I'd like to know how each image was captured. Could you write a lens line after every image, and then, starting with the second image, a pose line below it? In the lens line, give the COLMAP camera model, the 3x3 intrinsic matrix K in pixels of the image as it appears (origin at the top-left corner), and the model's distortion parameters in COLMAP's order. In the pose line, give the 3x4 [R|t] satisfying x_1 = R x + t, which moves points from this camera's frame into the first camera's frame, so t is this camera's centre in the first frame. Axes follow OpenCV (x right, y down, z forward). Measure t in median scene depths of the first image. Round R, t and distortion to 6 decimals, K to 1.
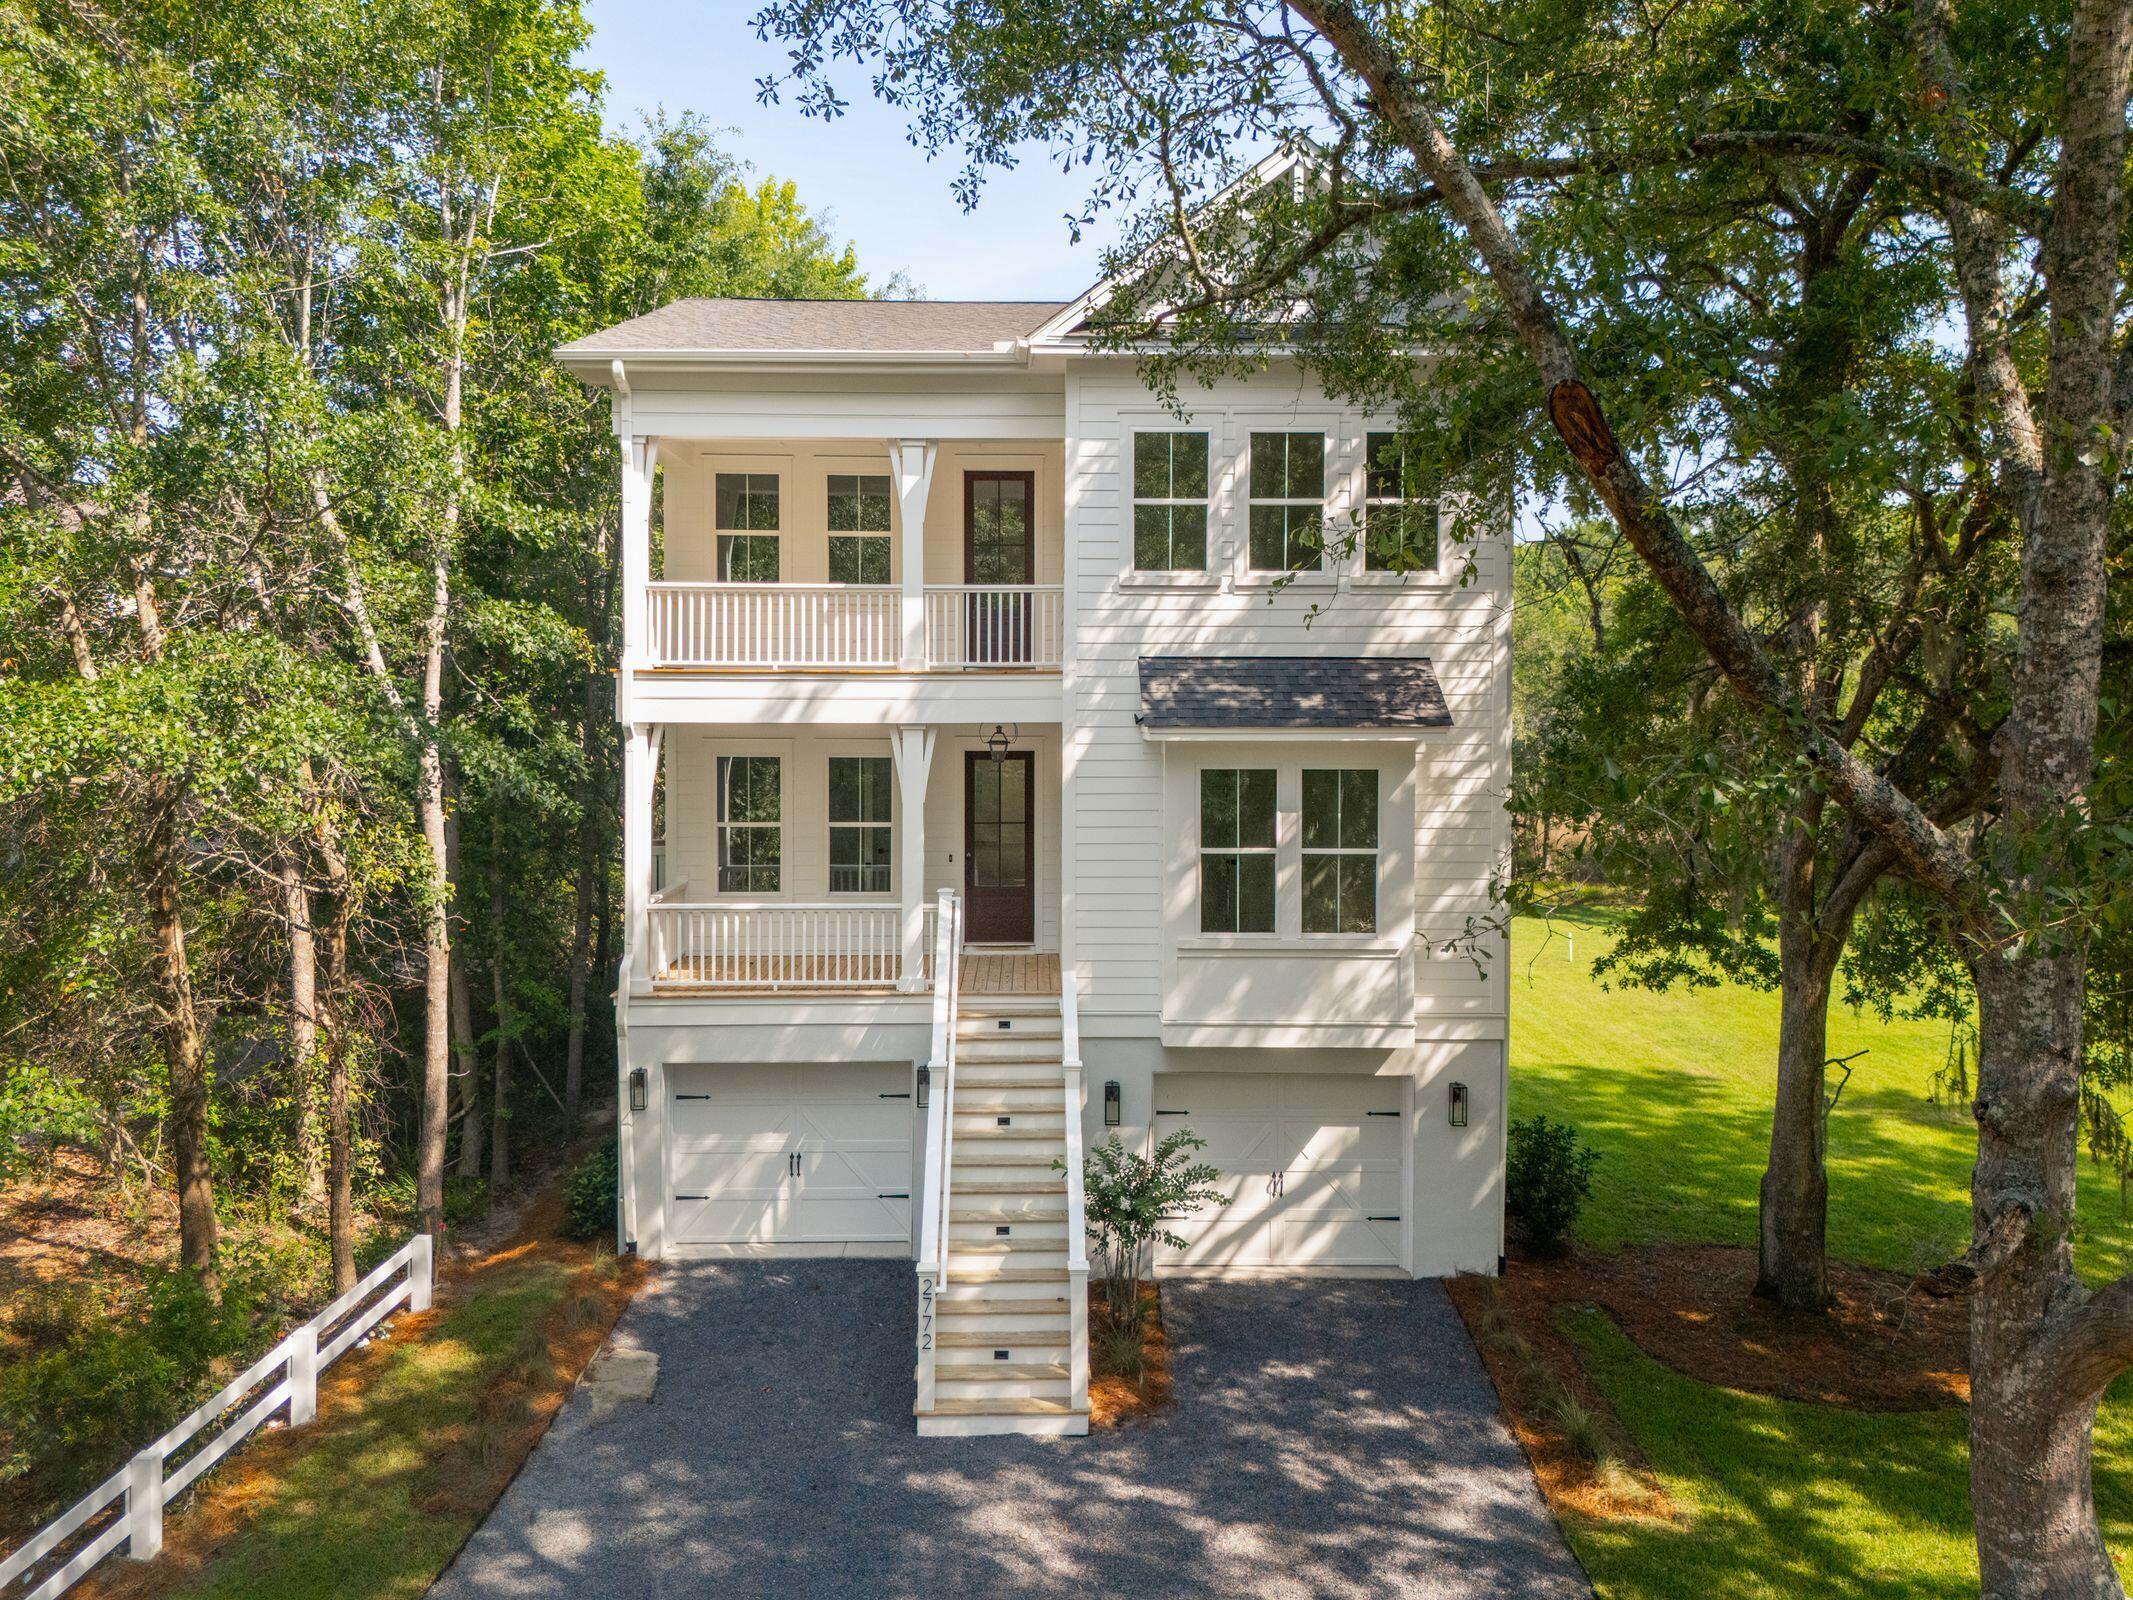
lens RADIAL K [[1563.9, 0, 1024.8], [0, 1563.9, 833.2], [0, 0, 1]] dist [0.067488, -0.065246]
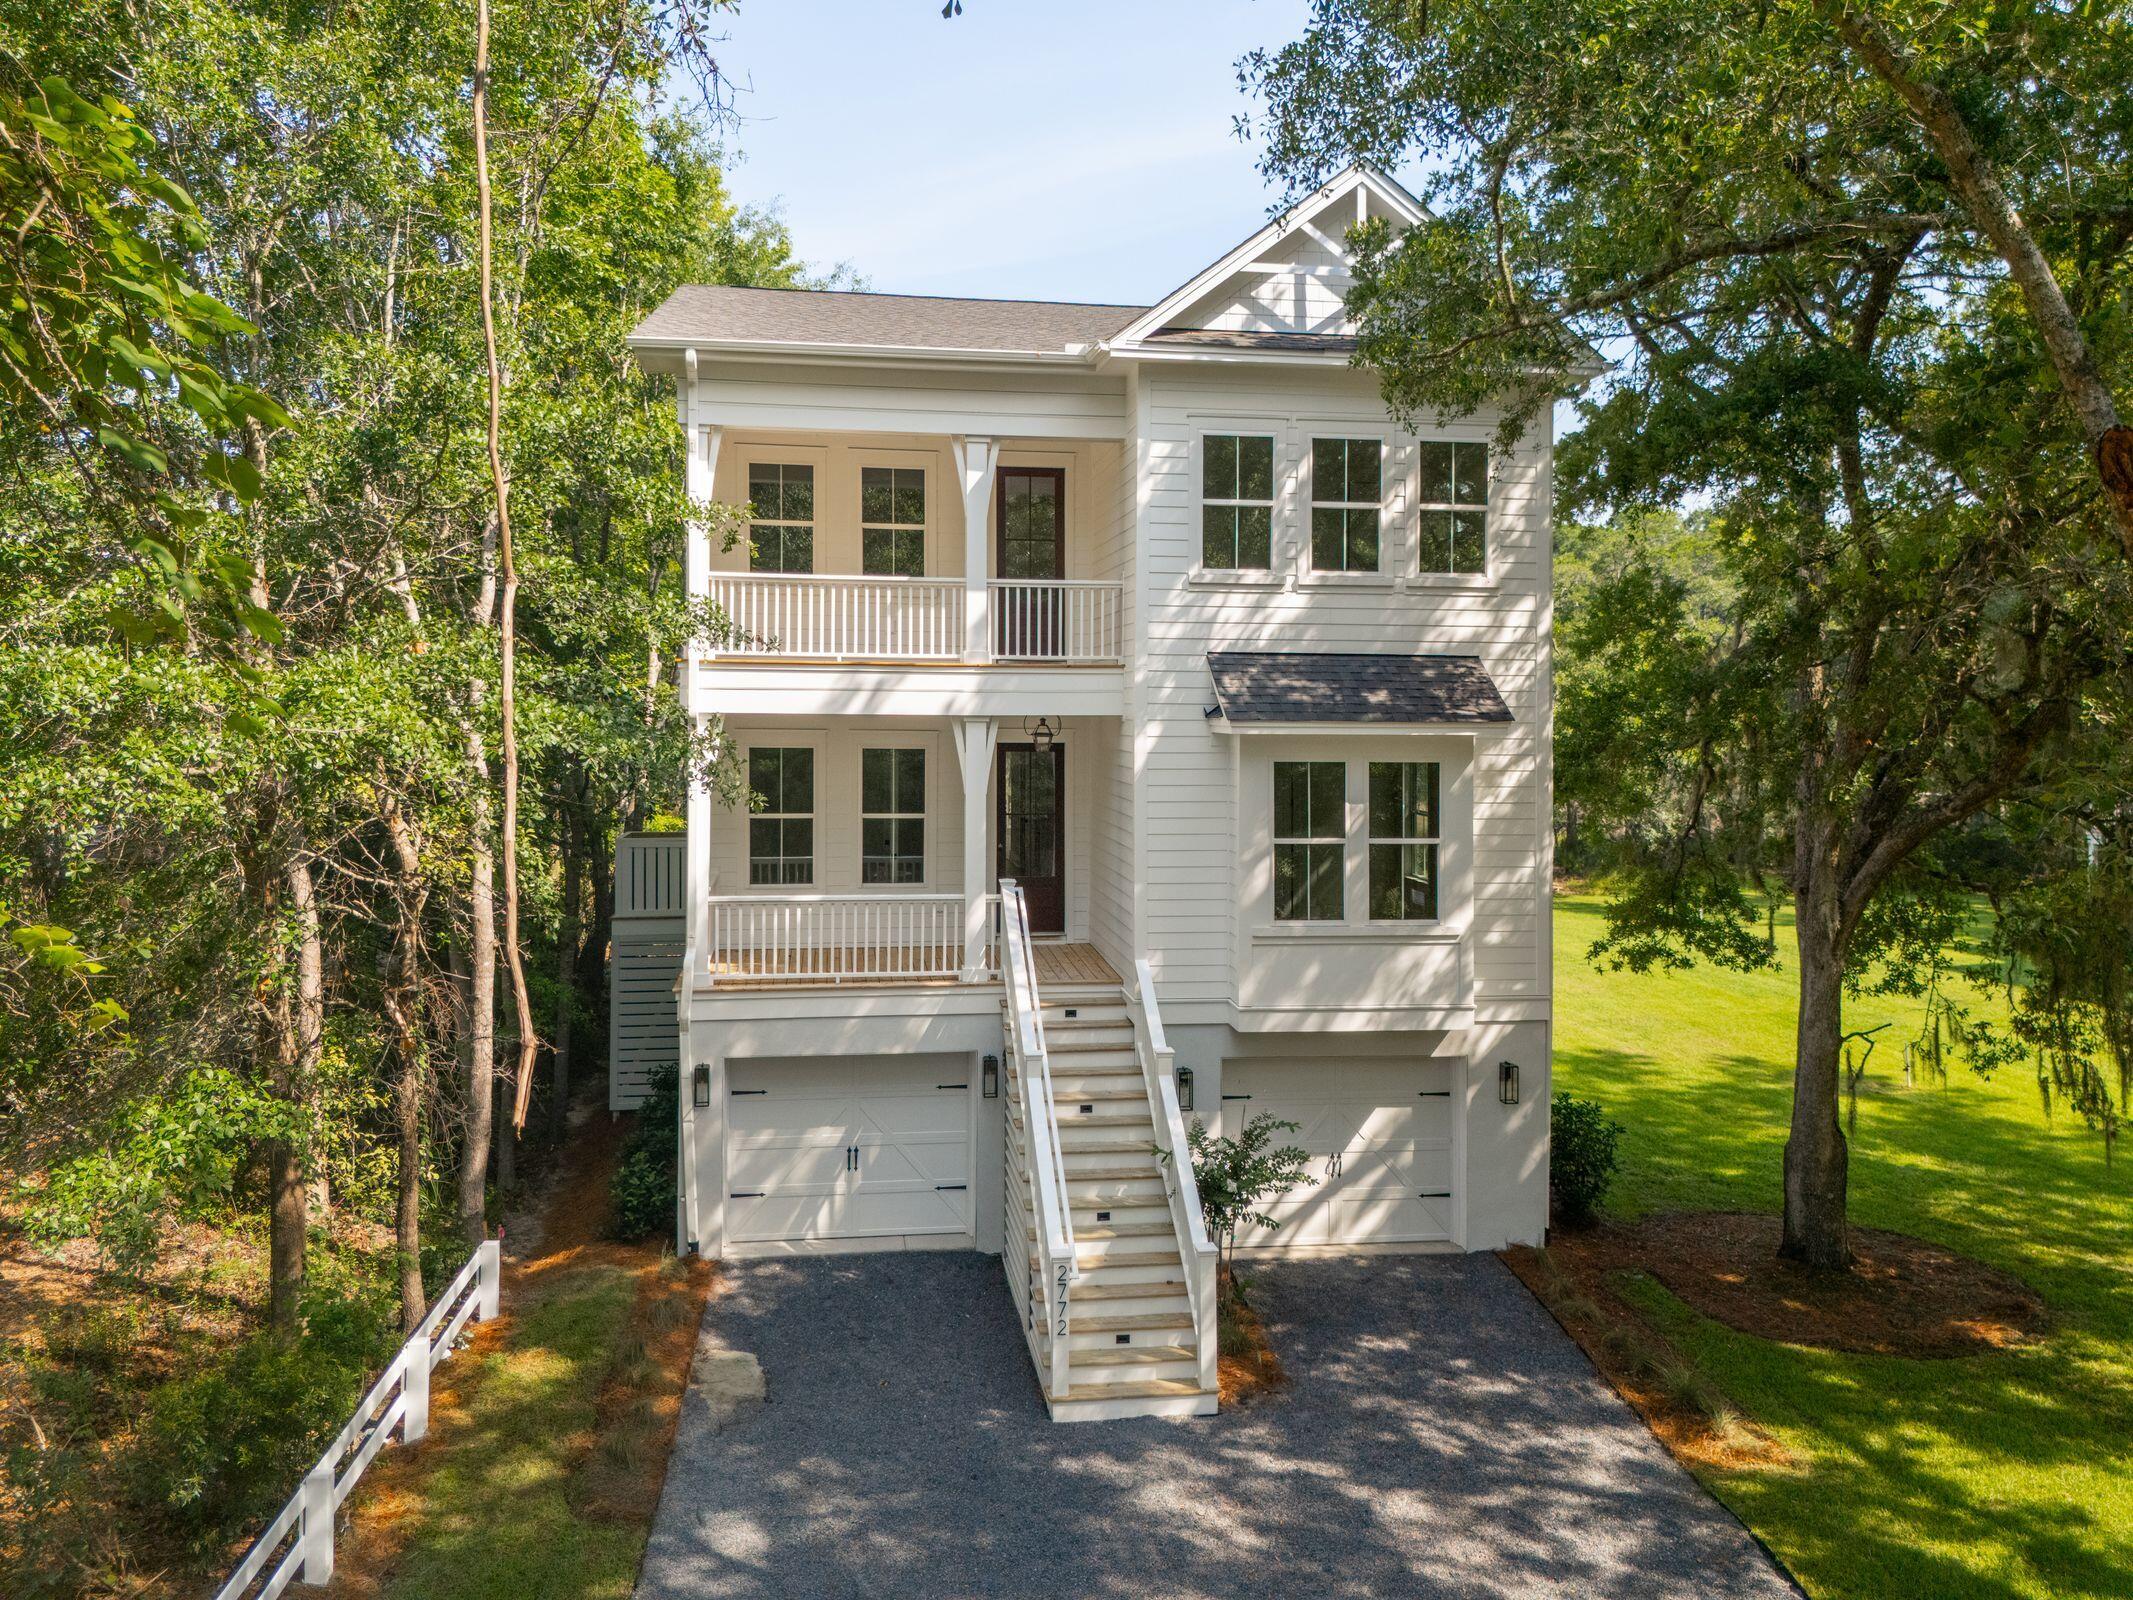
lens RADIAL K [[1572.0, 0, 1054.6], [0, 1572.0, 792.0], [0, 0, 1]] dist [0.068683, -0.067640]
pose [[0.993083, 0.000191, 0.117418, -0.149064], [0.002286, 0.999778, -0.020963, 0.000584], [-0.117396, 0.021087, 0.992861, -0.012308]]
